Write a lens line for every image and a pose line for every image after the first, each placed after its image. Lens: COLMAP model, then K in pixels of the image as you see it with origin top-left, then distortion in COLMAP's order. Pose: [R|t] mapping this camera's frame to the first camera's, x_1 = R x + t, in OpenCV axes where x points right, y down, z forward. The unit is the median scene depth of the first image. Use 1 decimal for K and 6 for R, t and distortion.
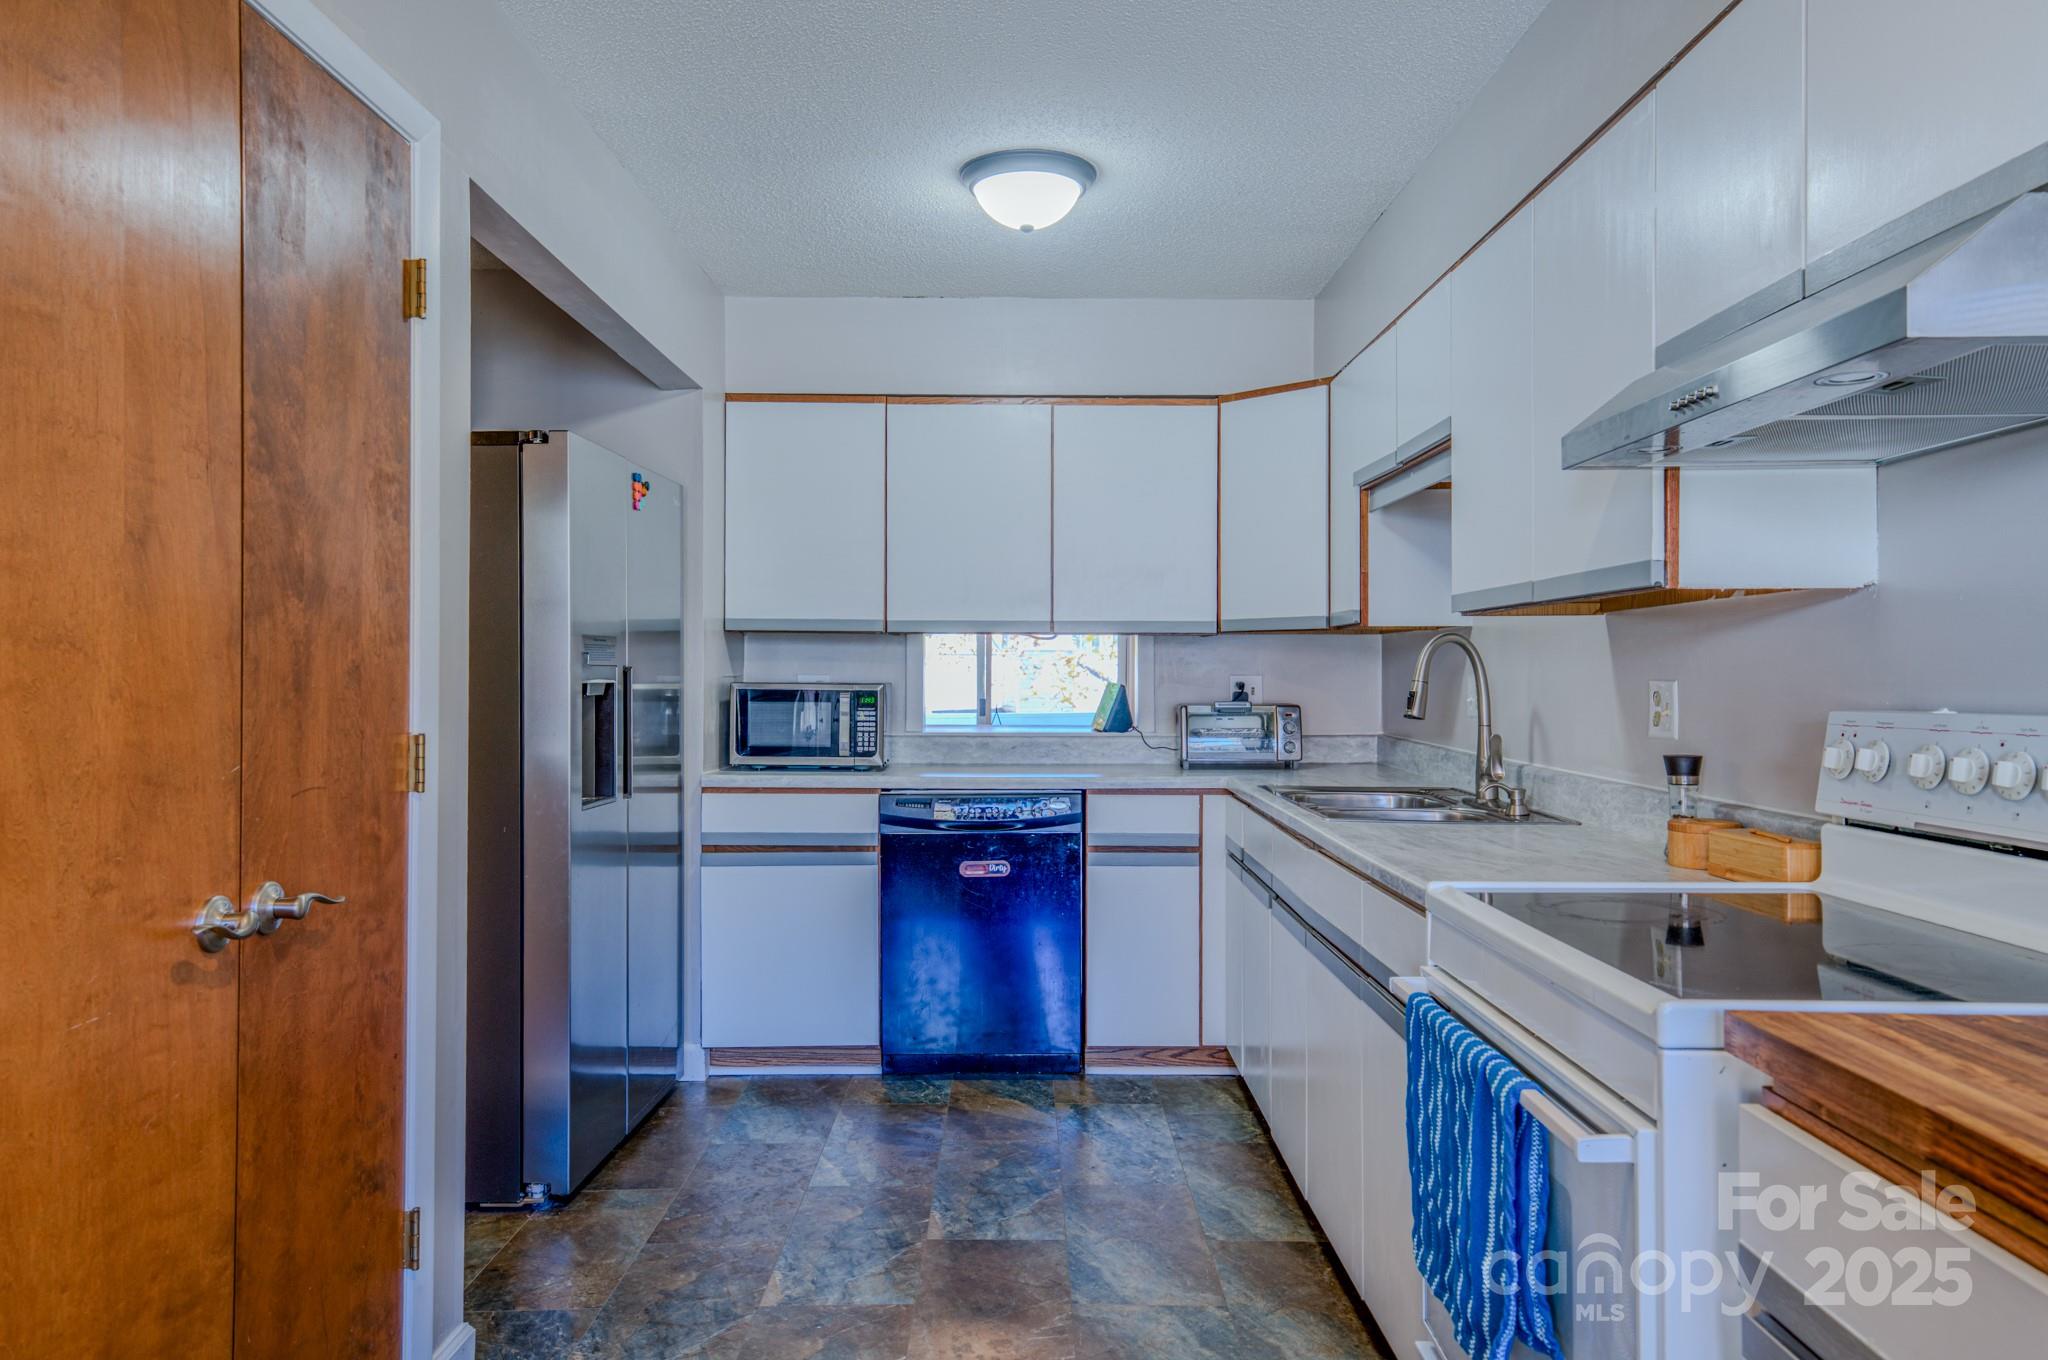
lens RADIAL K [[1358.4, 0, 1030.7], [0, 1358.4, 673.9], [0, 0, 1]] dist [0.037436, -0.004853]
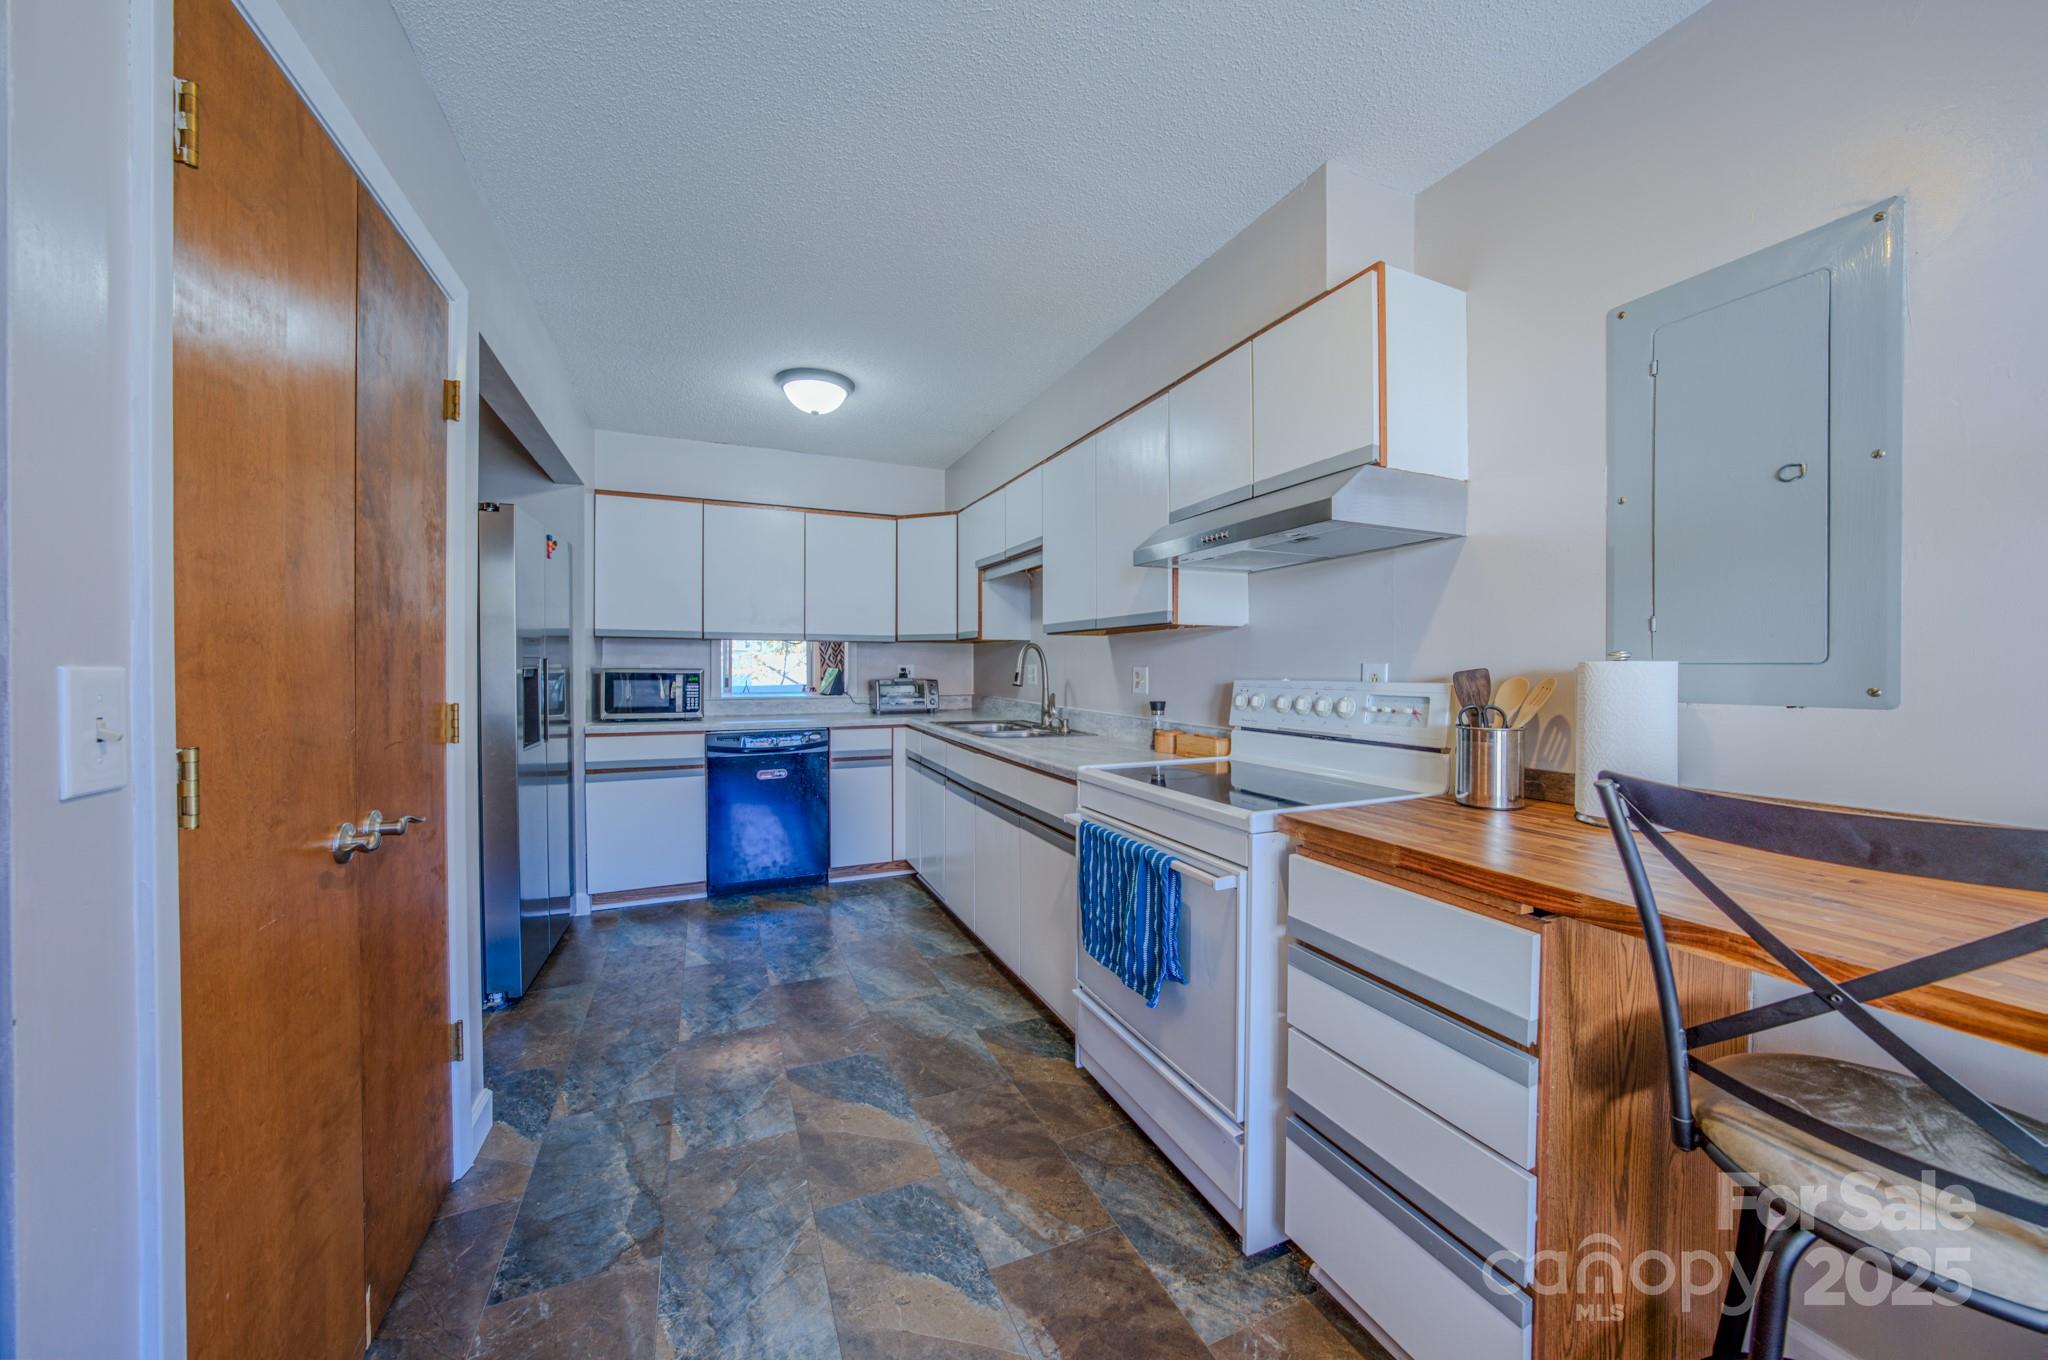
lens RADIAL K [[707.6, 0, 1025.2], [0, 707.6, 673.4], [0, 0, 1]] dist [-0.022411, 0.003316]
pose [[0.914851, -0.003919, 0.403773, -0.152279], [-0.001742, 0.999905, 0.013653, 0.000386], [-0.403788, -0.013193, 0.914758, 0.054851]]
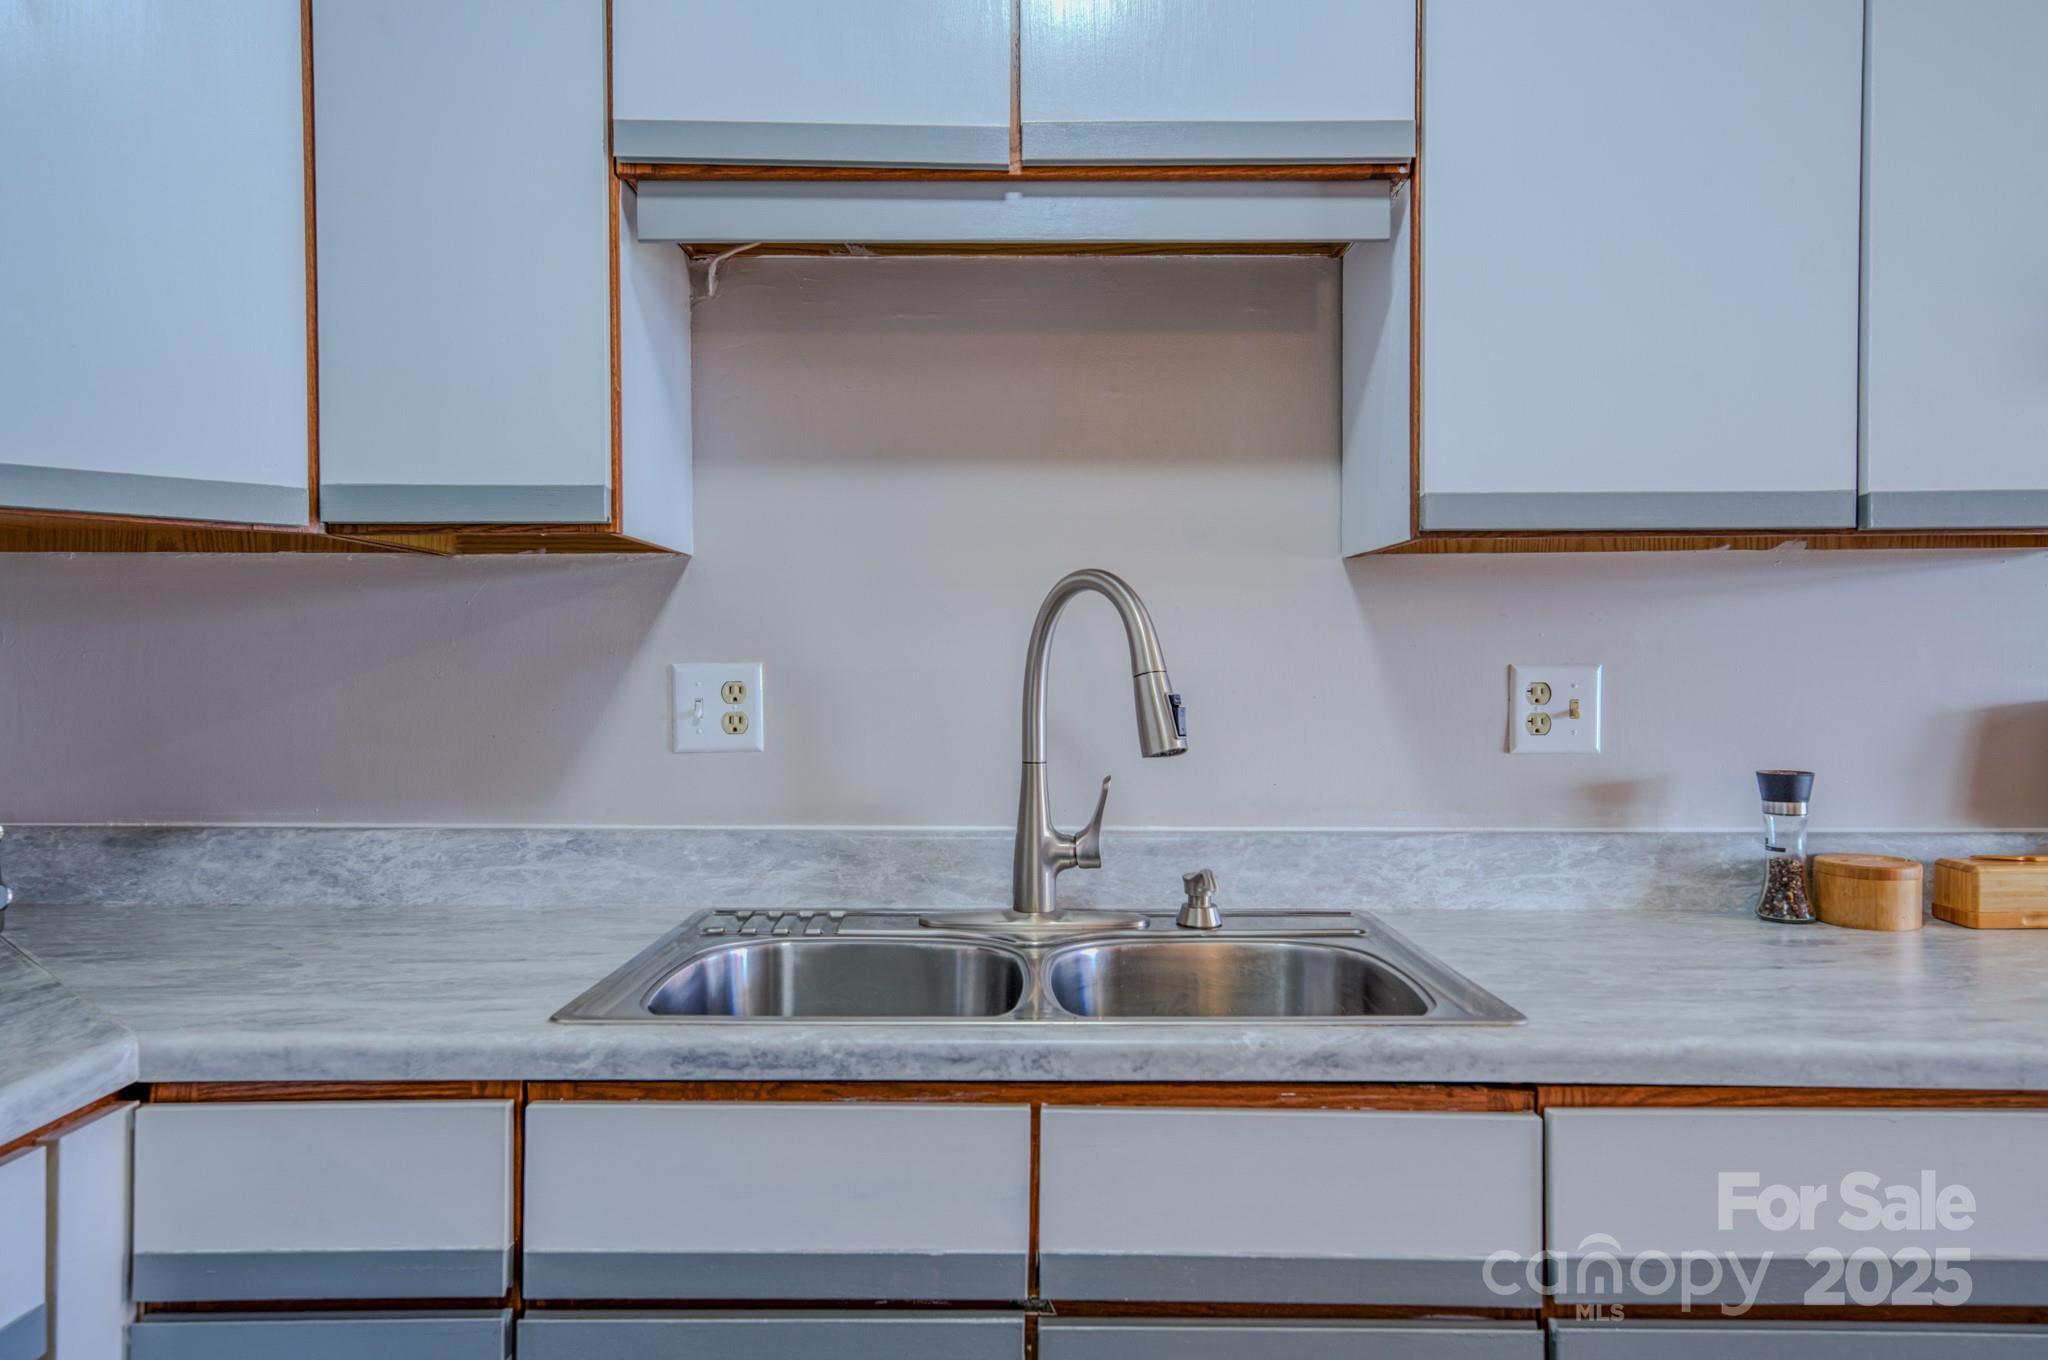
lens RADIAL K [[1358.4, 0, 1025.4], [0, 1358.4, 680.4], [0, 0, 1]] dist [0.037436, -0.004853]
pose [[-0.010399, -0.017122, 0.999799, -0.197679], [0.003571, 0.999846, 0.017160, 0.000240], [-0.999940, 0.003749, -0.010336, 1.245584]]
